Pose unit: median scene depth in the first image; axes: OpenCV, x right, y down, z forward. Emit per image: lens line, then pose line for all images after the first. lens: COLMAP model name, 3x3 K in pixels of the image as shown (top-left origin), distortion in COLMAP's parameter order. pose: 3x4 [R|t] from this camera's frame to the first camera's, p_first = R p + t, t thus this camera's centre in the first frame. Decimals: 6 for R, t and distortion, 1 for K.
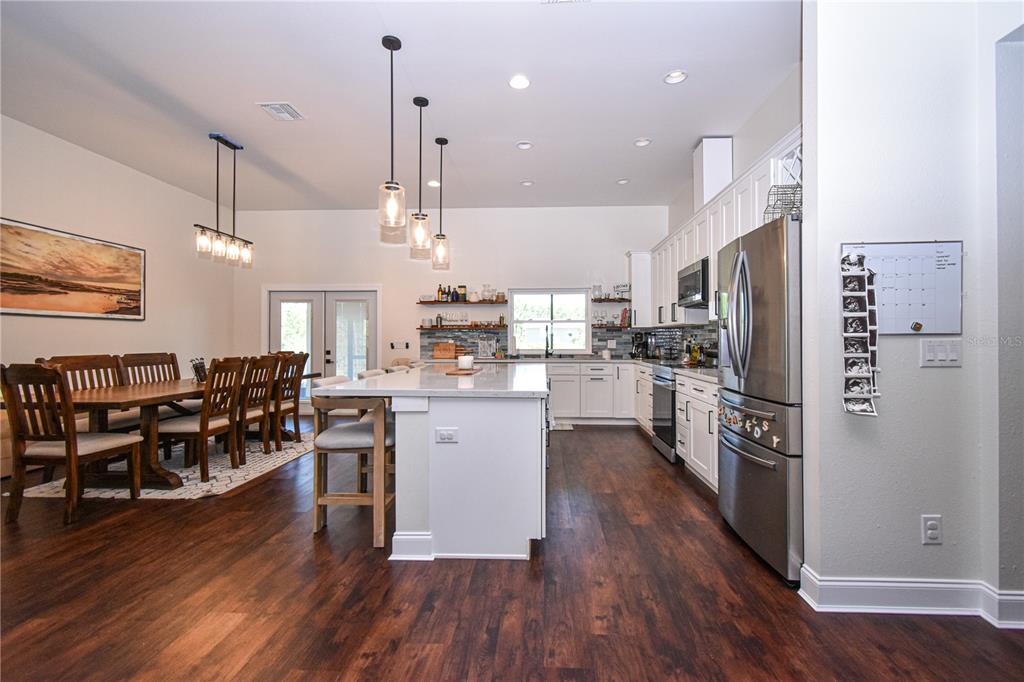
lens RADIAL K [[457.7, 0, 521.7], [0, 457.7, 335.0], [0, 0, 1]] dist [-0.001049, -0.000254]
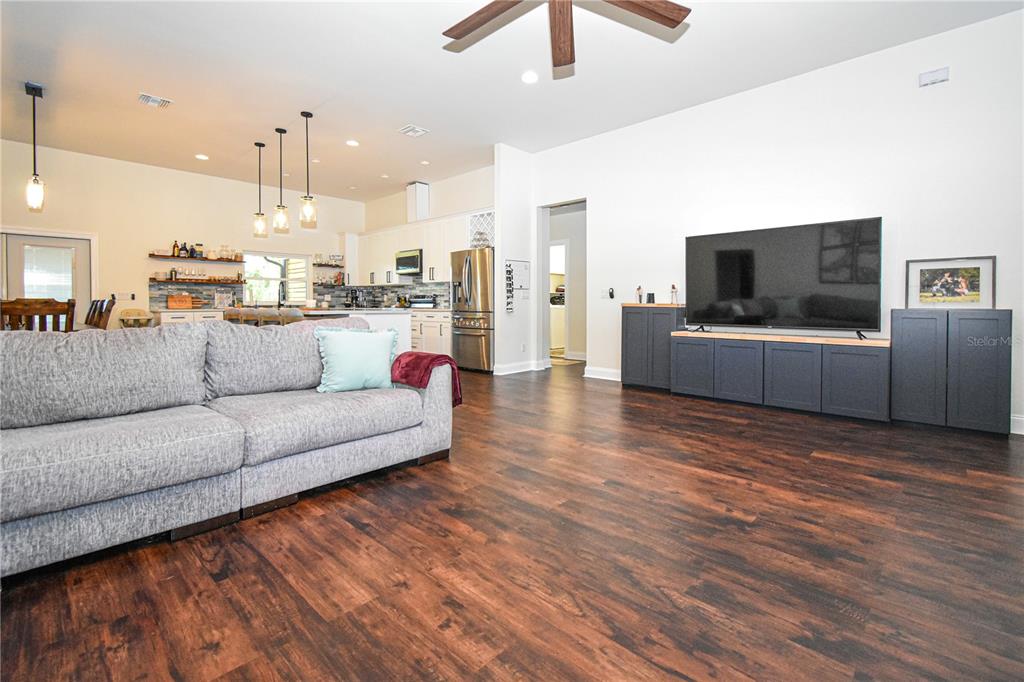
lens RADIAL K [[465.2, 0, 518.8], [0, 465.2, 310.5], [0, 0, 1]] dist [0.001262, 0.000429]
pose [[0.645586, -0.010268, 0.763618, -0.521164], [-0.009018, 0.999737, 0.021067, 0.025477], [-0.763634, -0.020487, 0.645324, -0.352606]]
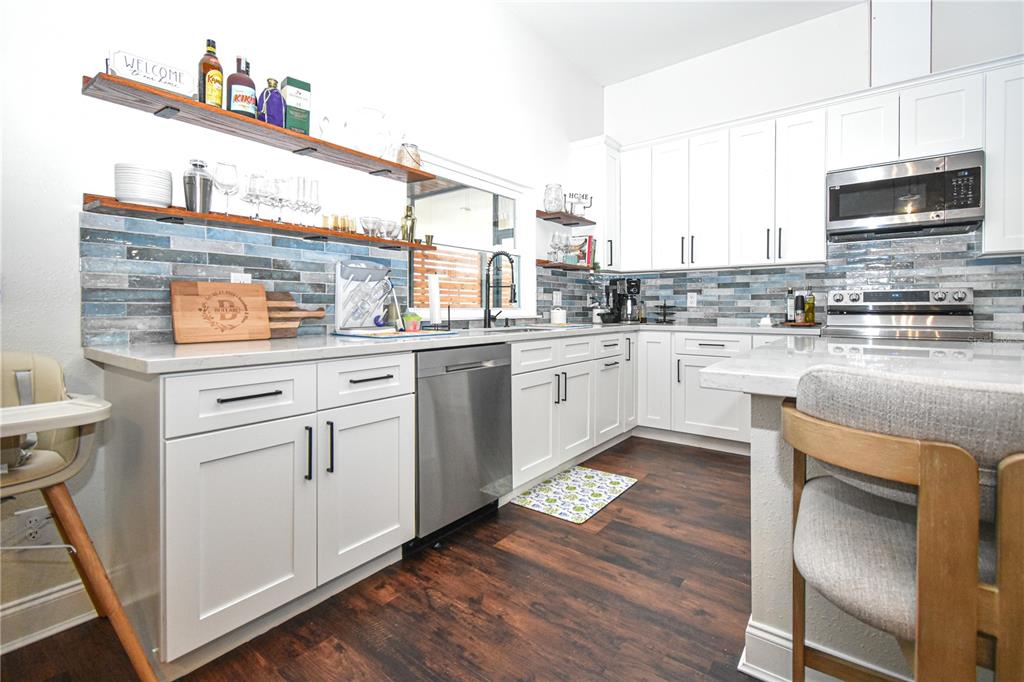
lens RADIAL K [[465.2, 0, 518.8], [0, 465.2, 310.5], [0, 0, 1]] dist [0.001262, 0.000429]
pose [[0.565836, -0.001402, 0.824516, -0.304275], [-0.010300, 0.999909, 0.008768, 0.031138], [-0.824453, -0.013454, 0.565770, 0.754944]]
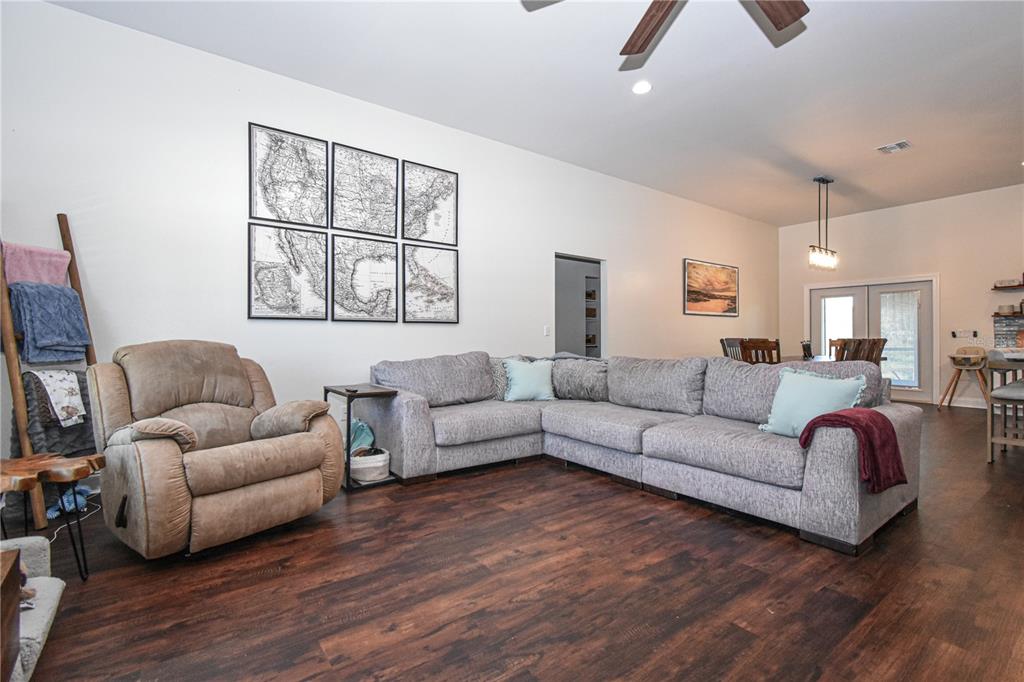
lens RADIAL K [[467.6, 0, 512.9], [0, 467.6, 337.6], [0, 0, 1]] dist [0.000262, 0.000111]
pose [[0.637728, -0.003931, -0.770251, -0.118857], [0.010296, 0.999941, 0.003421, 0.018547], [0.770193, -0.010113, 0.637731, -0.409574]]
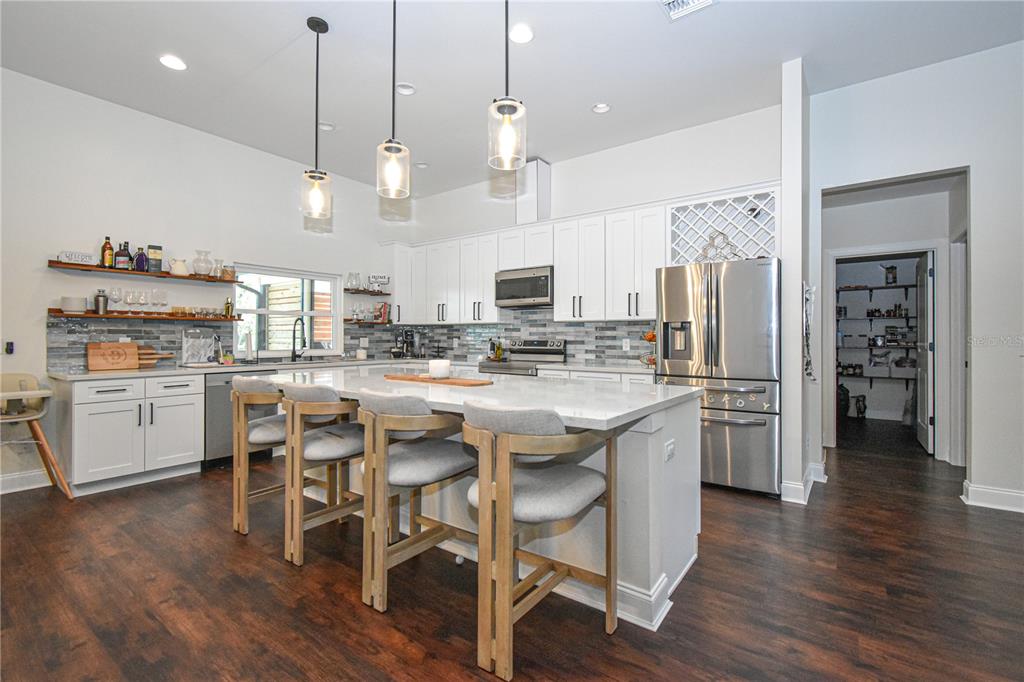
lens RADIAL K [[457.7, 0, 521.7], [0, 457.7, 335.0], [0, 0, 1]] dist [-0.001049, -0.000254]
pose [[0.546384, 0.007131, 0.837505, -0.384500], [-0.011599, 0.999932, -0.000947, 0.003286], [-0.837455, -0.009197, 0.546429, 0.287769]]
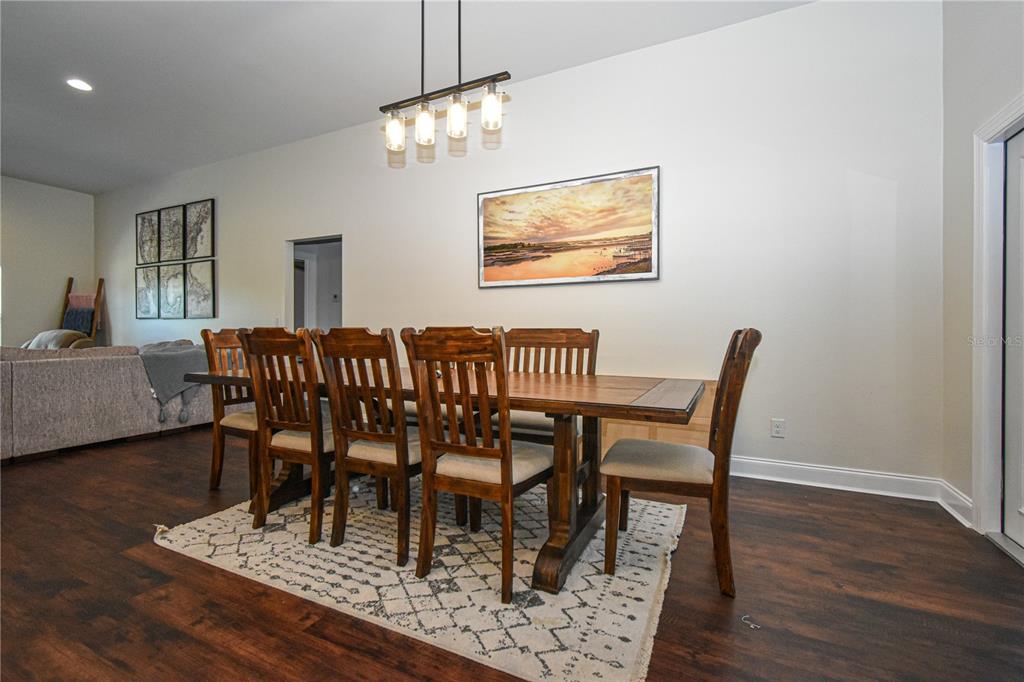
lens RADIAL K [[457.7, 0, 521.7], [0, 457.7, 335.0], [0, 0, 1]] dist [-0.001049, -0.000254]
pose [[-0.393126, 0.005126, -0.919470, -0.148158], [0.008094, 0.999965, 0.002114, 0.034376], [0.919449, -0.006612, -0.393154, 0.896815]]
